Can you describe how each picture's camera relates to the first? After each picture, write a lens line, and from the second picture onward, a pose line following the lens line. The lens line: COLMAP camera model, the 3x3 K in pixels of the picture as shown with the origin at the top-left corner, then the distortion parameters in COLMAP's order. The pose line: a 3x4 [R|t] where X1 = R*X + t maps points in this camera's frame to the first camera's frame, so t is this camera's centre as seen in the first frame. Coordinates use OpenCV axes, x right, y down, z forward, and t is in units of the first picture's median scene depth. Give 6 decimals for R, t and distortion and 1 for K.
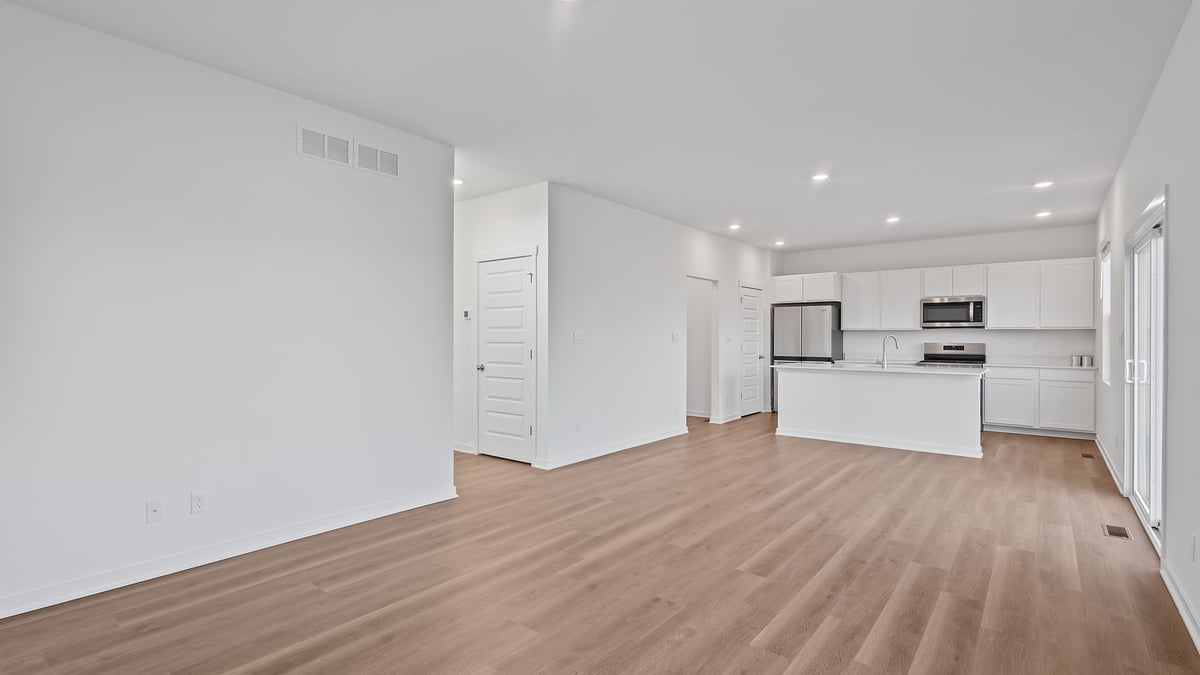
lens RADIAL K [[555.2, 0, 599.2], [0, 555.2, 338.0], [0, 0, 1]] dist [0.001226, -0.001531]
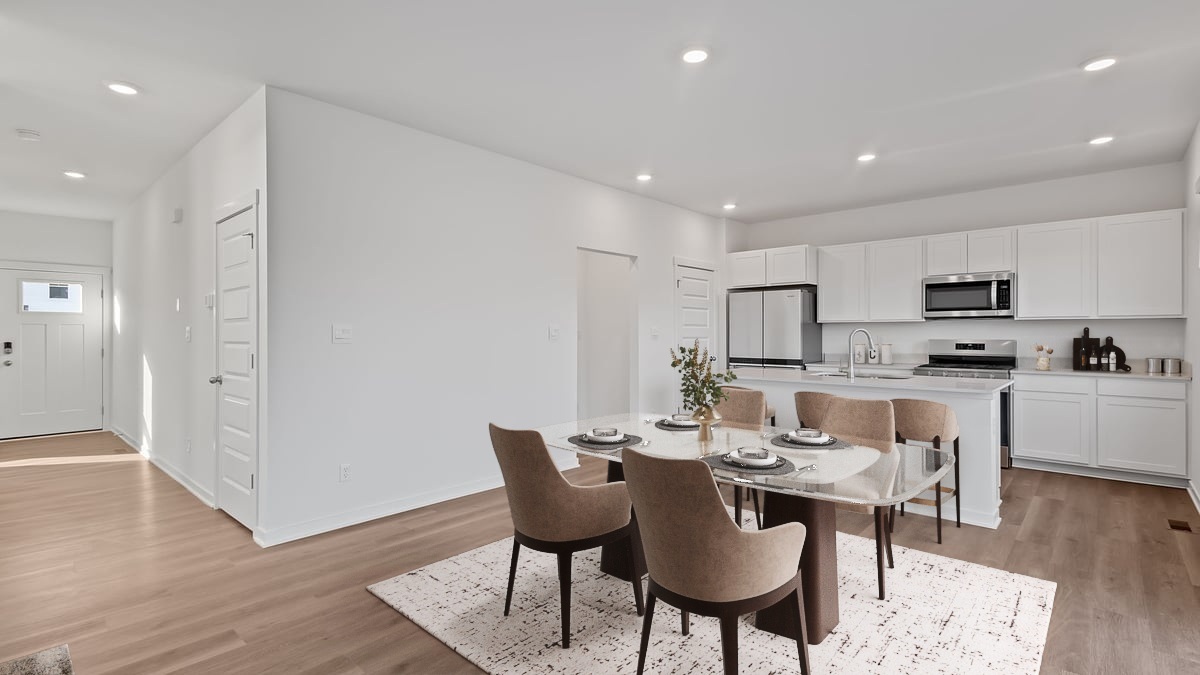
lens RADIAL K [[555.2, 0, 600.5], [0, 555.2, 333.7], [0, 0, 1]] dist [0.001226, -0.001531]
pose [[0.998088, -0.004238, -0.061667, 0.218941], [0.004165, 0.999990, -0.001314, 0.000223], [0.061672, 0.001055, 0.998096, 0.272272]]
